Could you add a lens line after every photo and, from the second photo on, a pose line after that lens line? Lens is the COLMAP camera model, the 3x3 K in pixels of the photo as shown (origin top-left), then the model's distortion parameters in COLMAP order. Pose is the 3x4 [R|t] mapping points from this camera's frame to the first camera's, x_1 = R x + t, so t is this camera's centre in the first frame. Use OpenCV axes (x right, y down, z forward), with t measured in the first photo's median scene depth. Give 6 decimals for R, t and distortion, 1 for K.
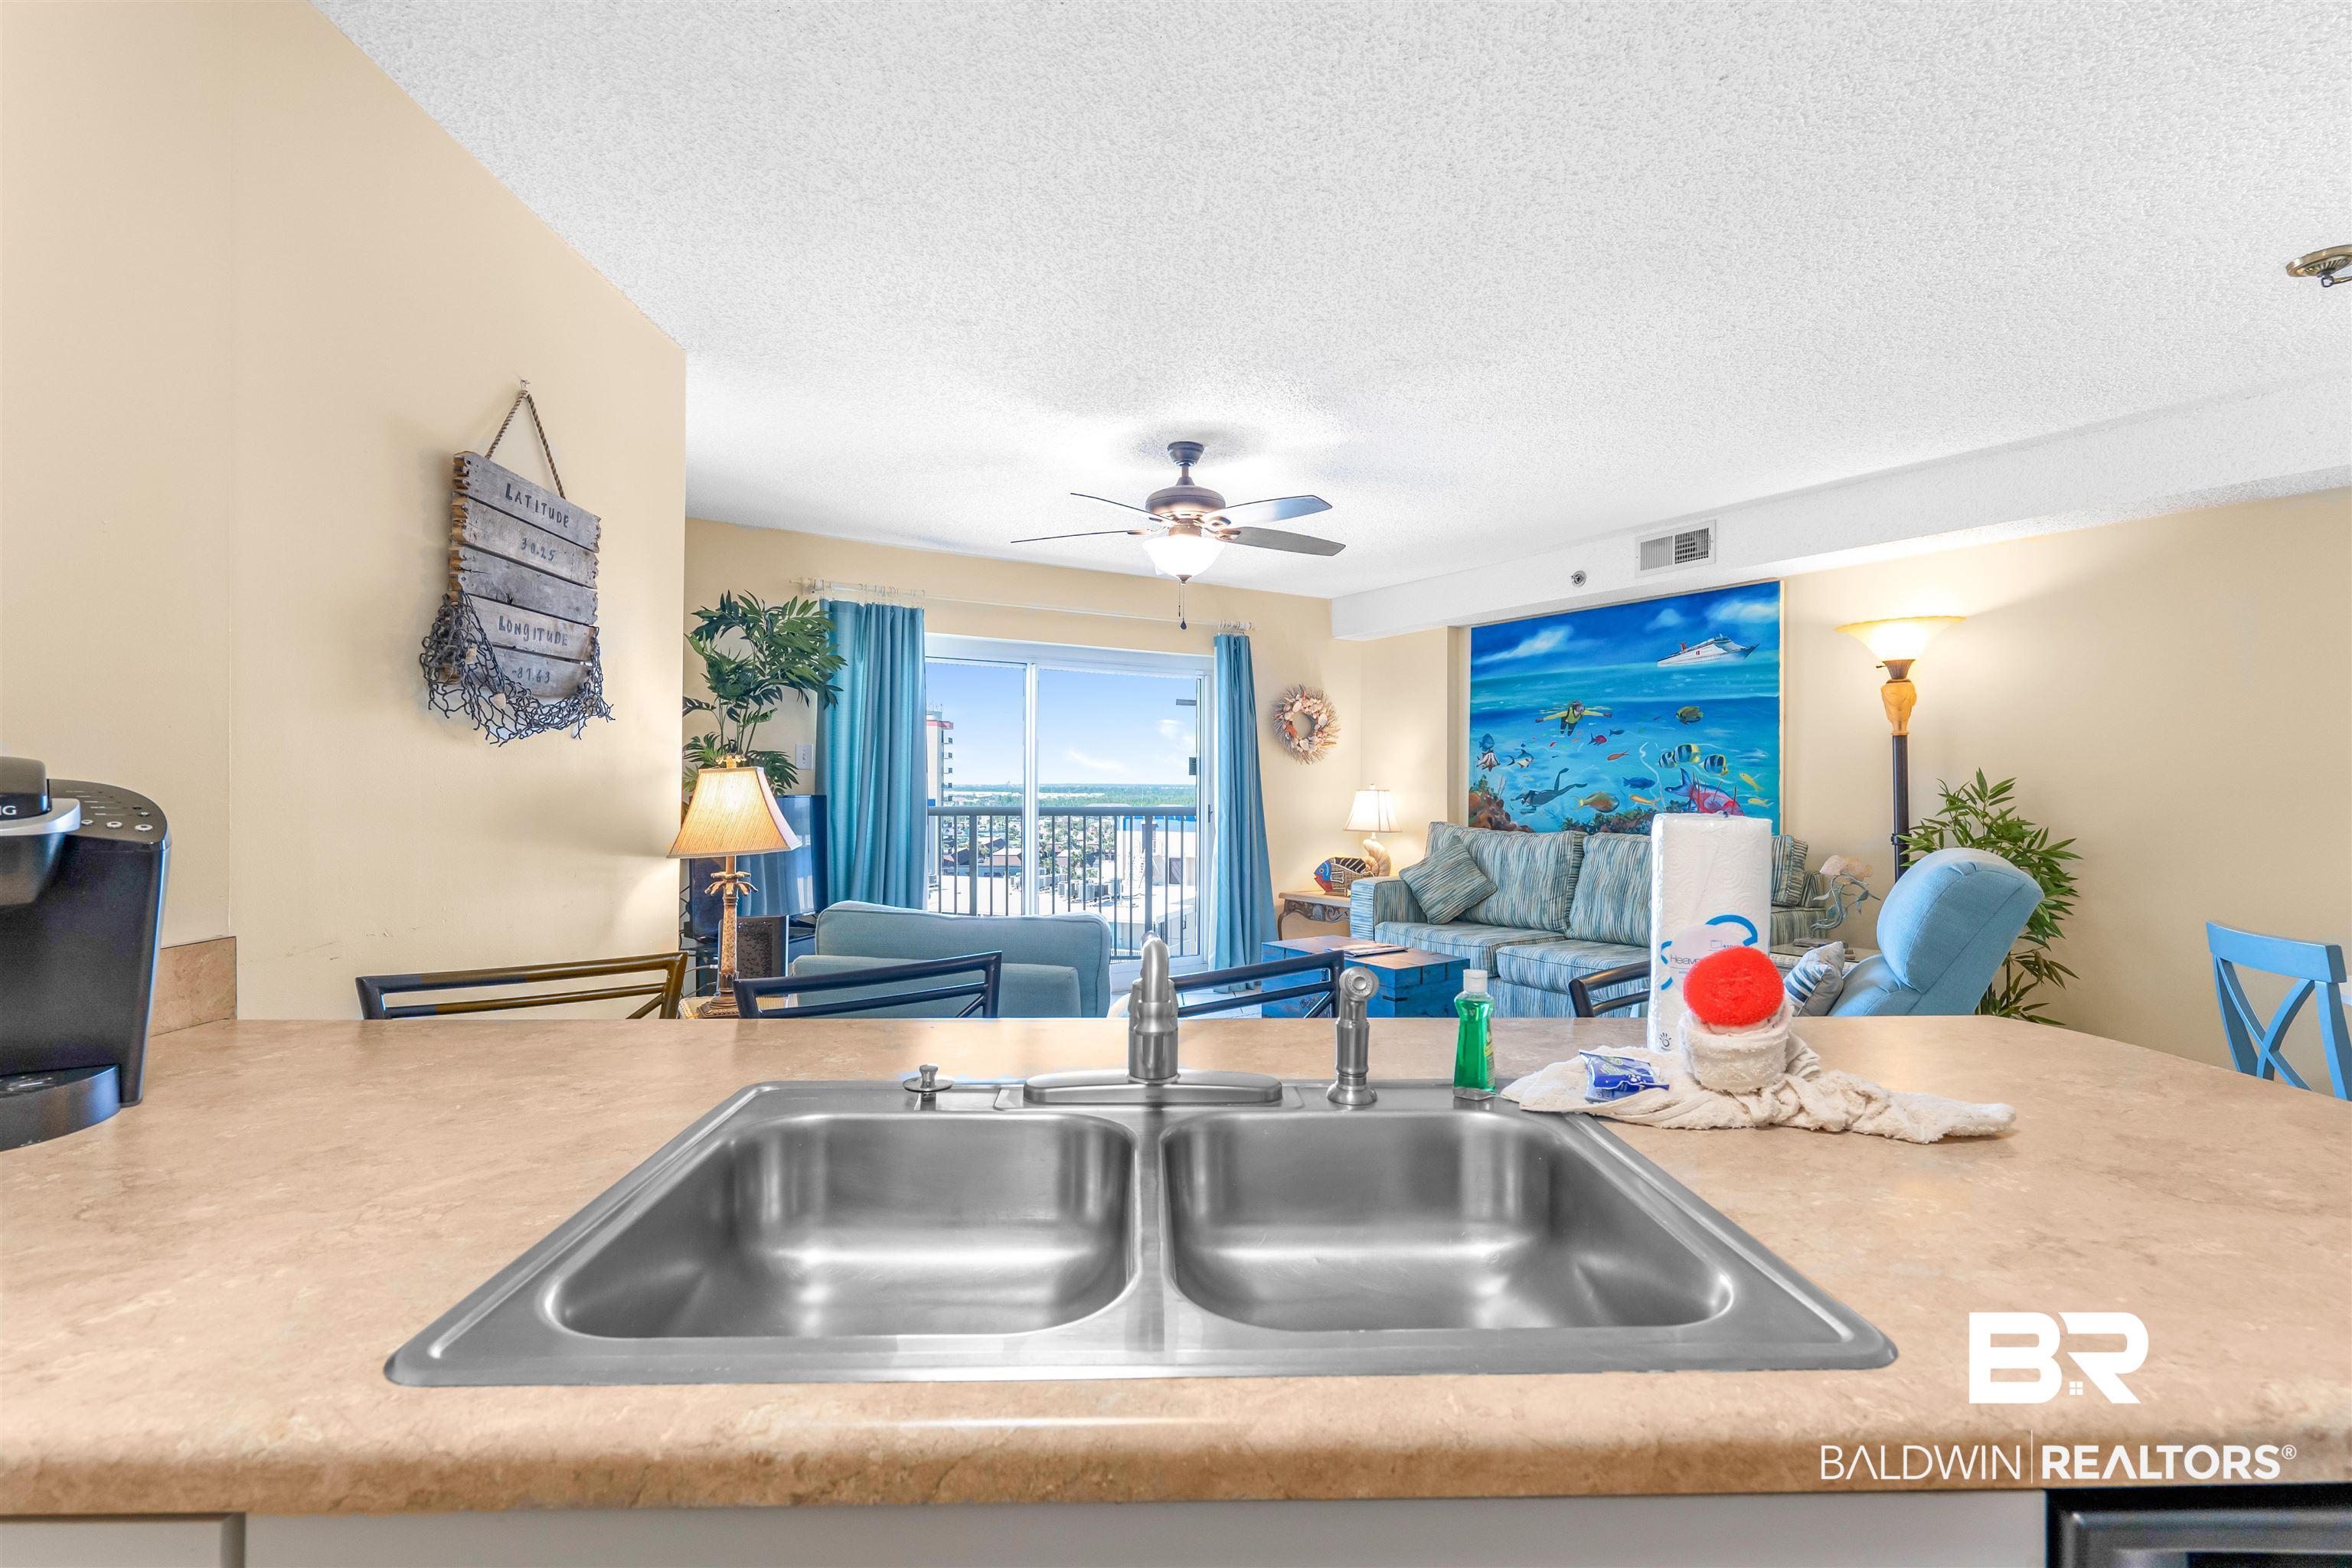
lens RADIAL K [[1101.8, 0, 1161.4], [0, 1101.8, 783.4], [0, 0, 1]] dist [-0.001056, -0.000425]
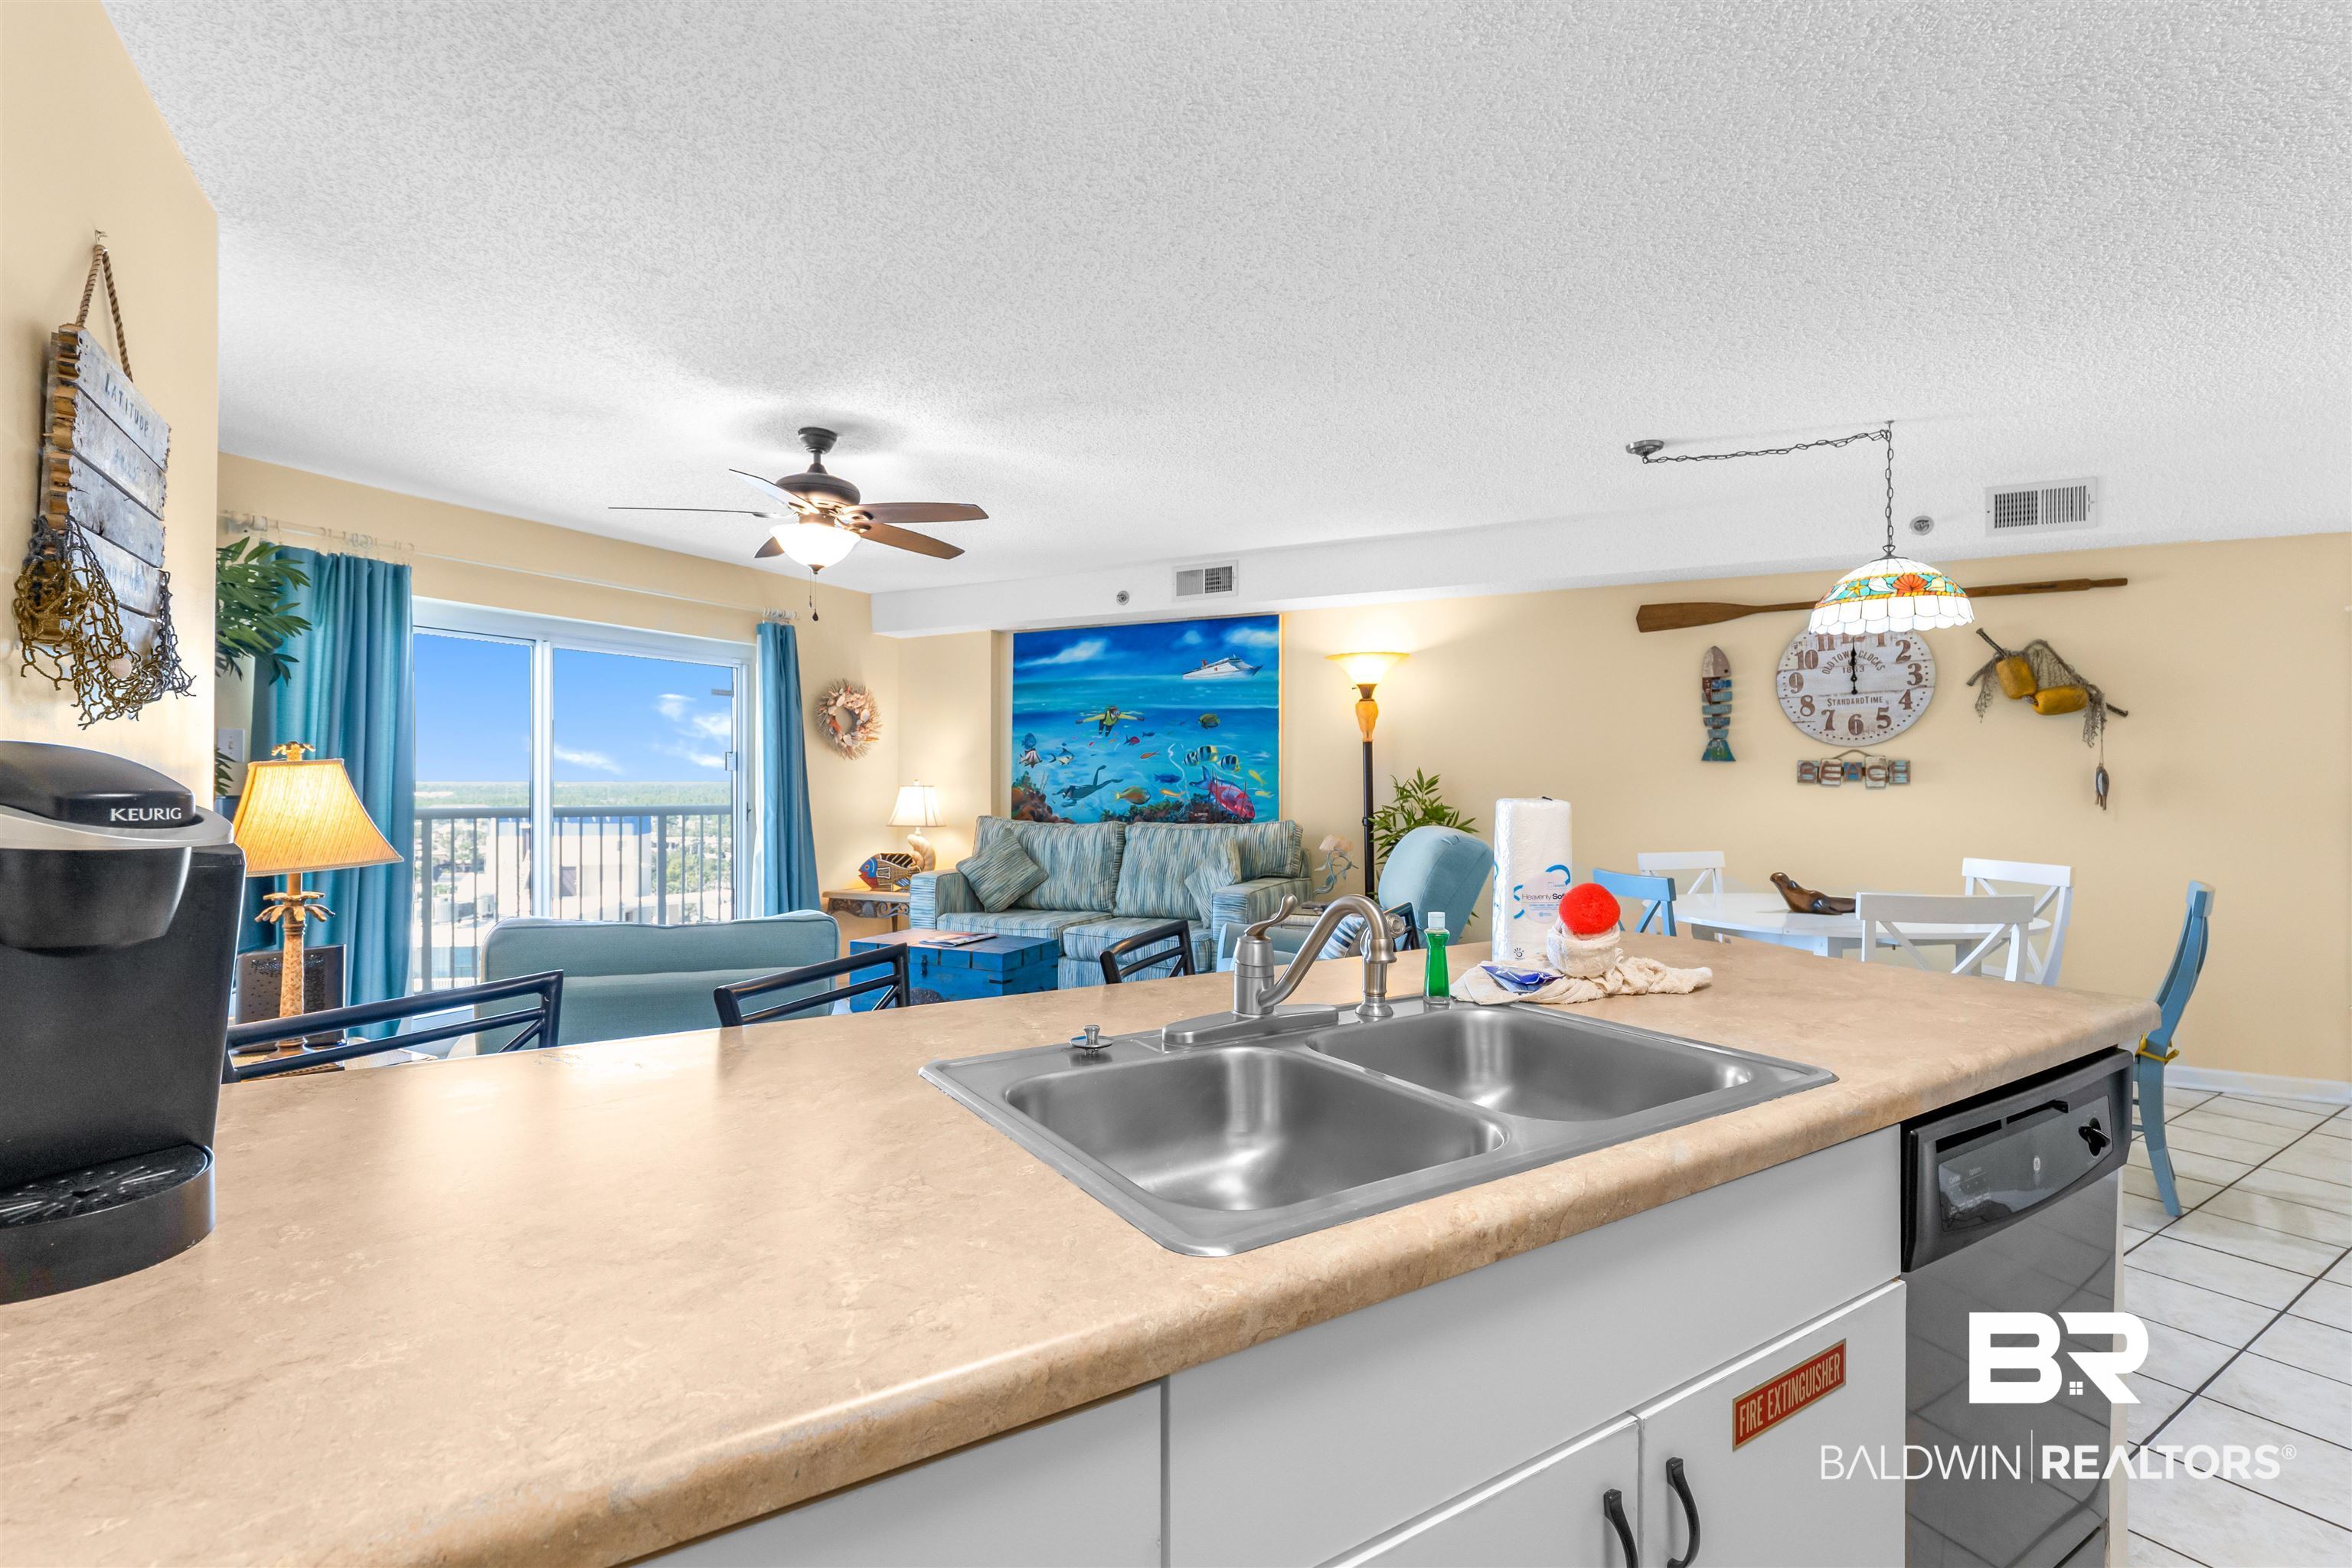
lens RADIAL K [[1099.3, 0, 1211.9], [0, 1099.3, 780.4], [0, 0, 1]] dist [0.000639, -0.000561]
pose [[0.848839, -0.002051, 0.528648, -0.143821], [0.001595, 0.999998, 0.001318, 0.000173], [-0.528649, -0.000275, 0.848840, -0.006103]]
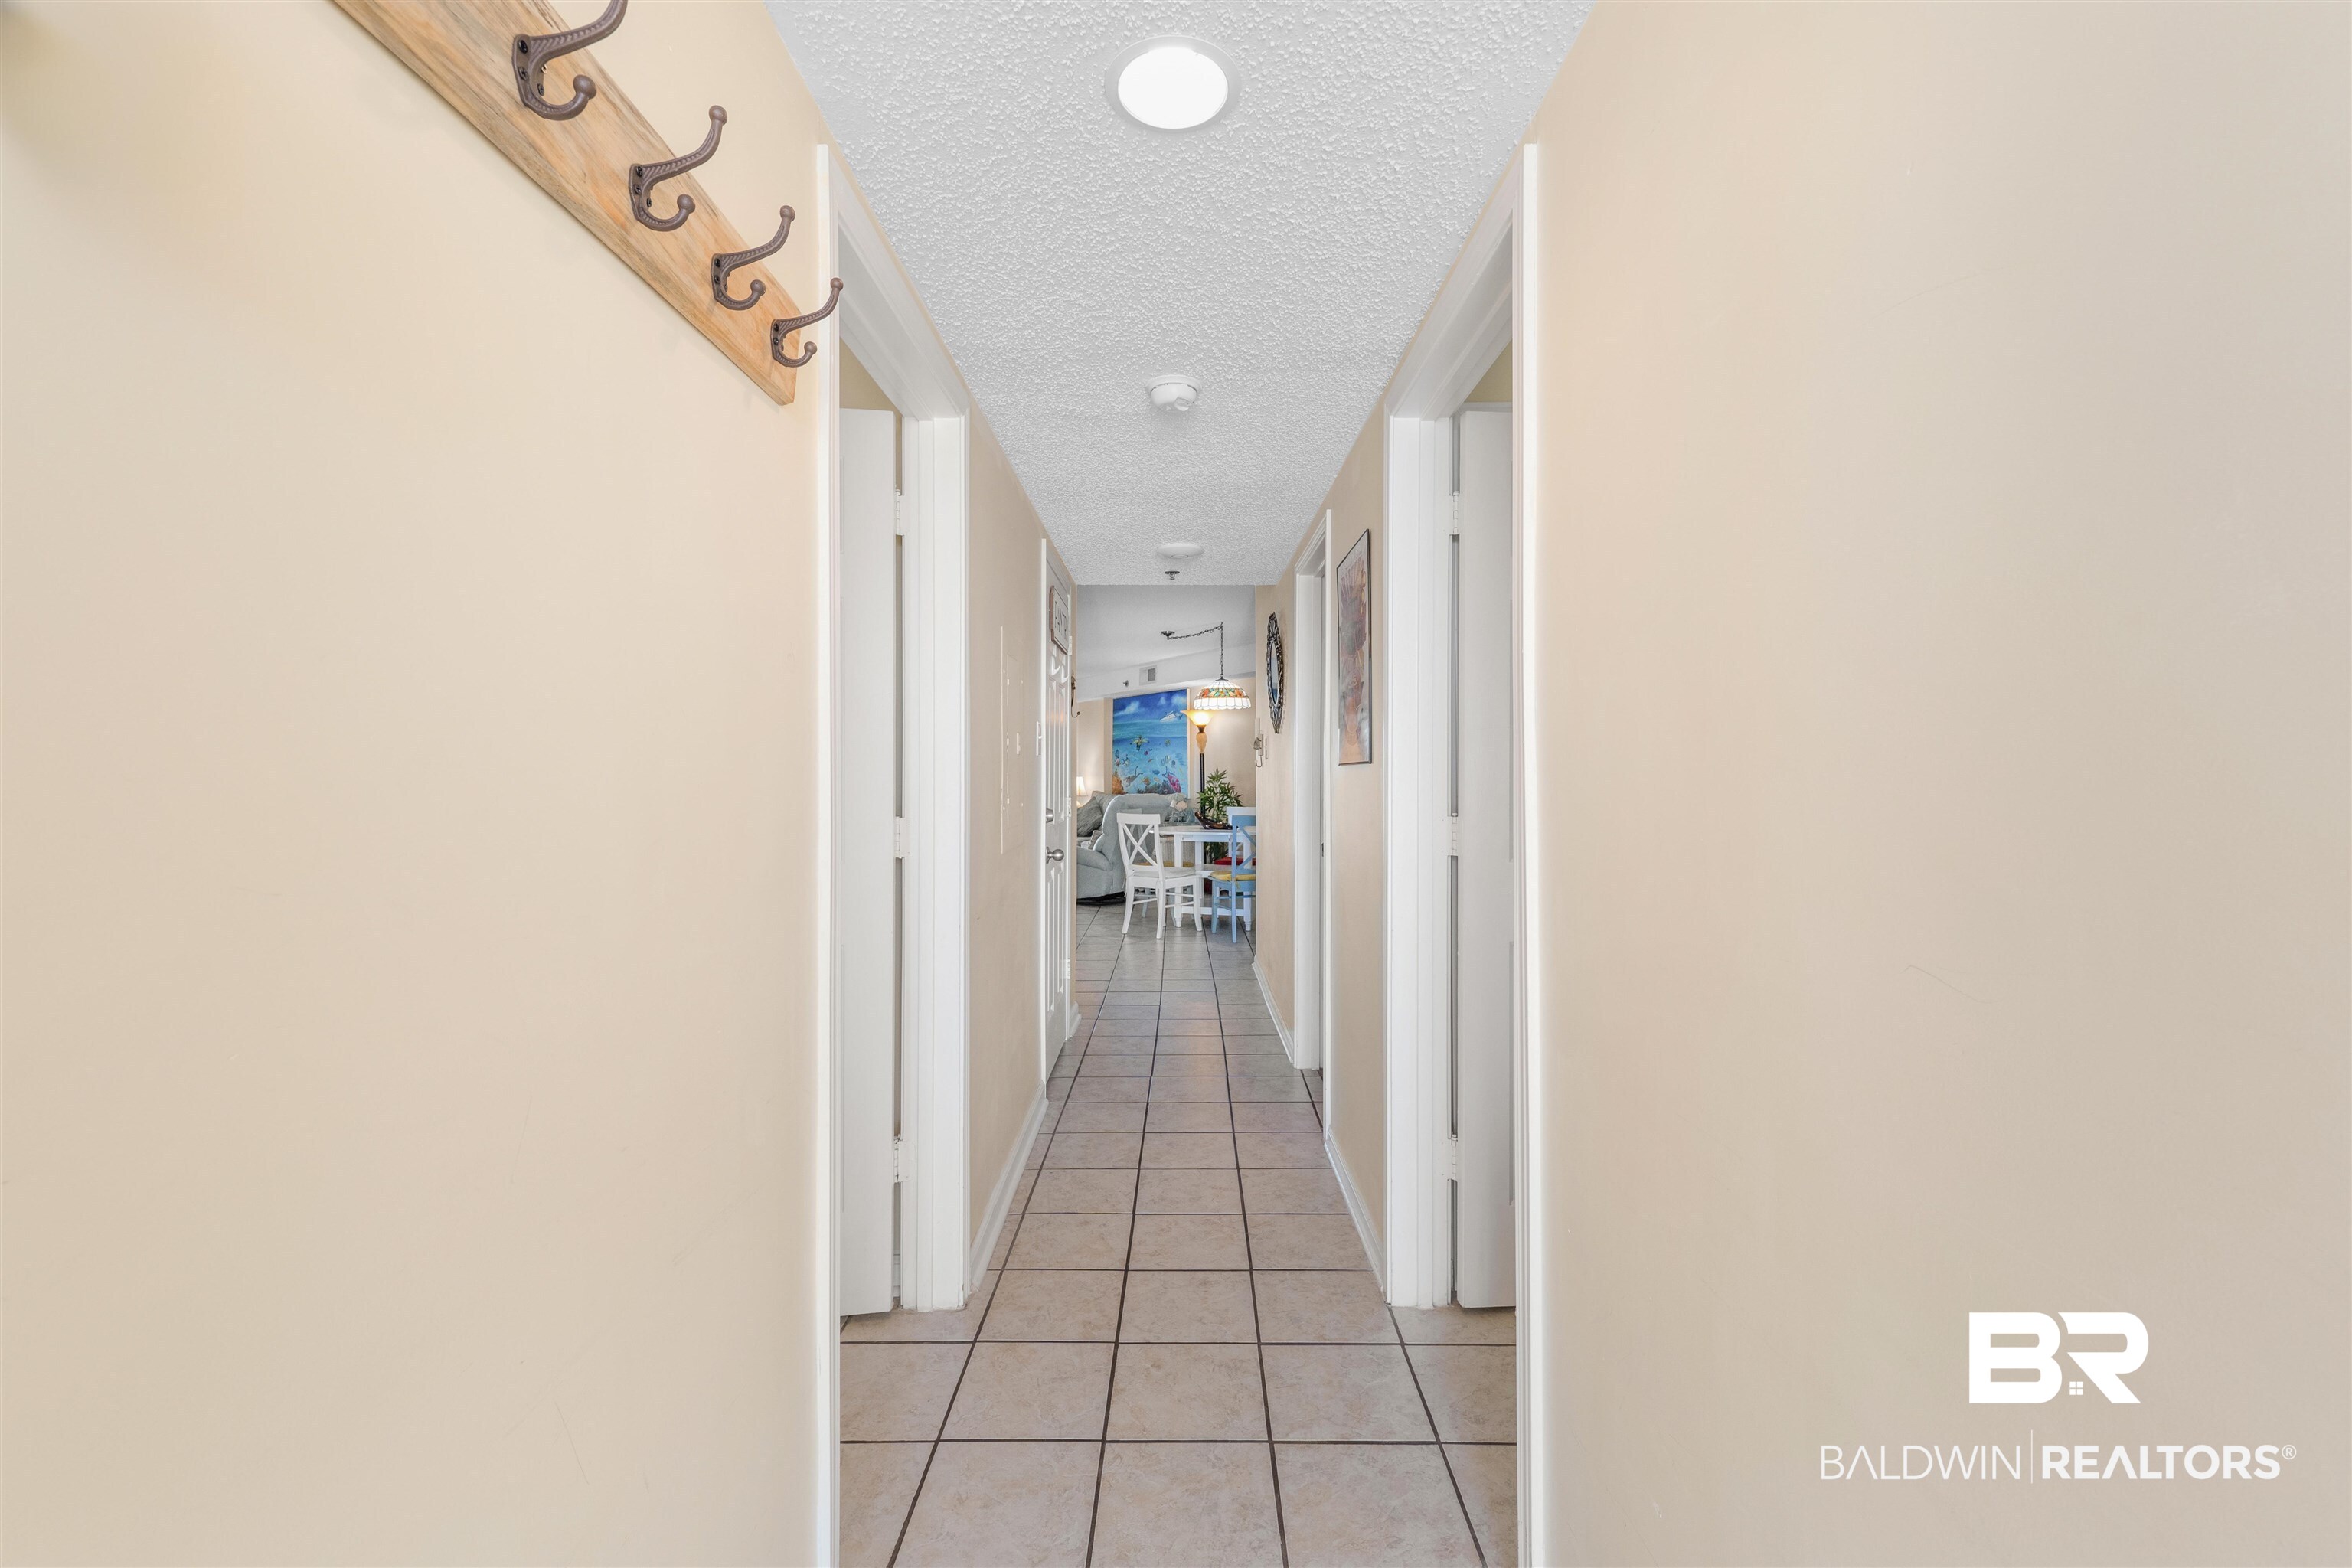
lens RADIAL K [[987.3, 0, 1176.0], [0, 987.3, 784.0], [0, 0, 1]] dist [0.000147, -0.000889]
pose [[0.999124, -0.001685, -0.041824, 0.584765], [0.002281, 0.999896, 0.014208, -0.005374], [0.041796, -0.014291, 0.999024, -1.088646]]
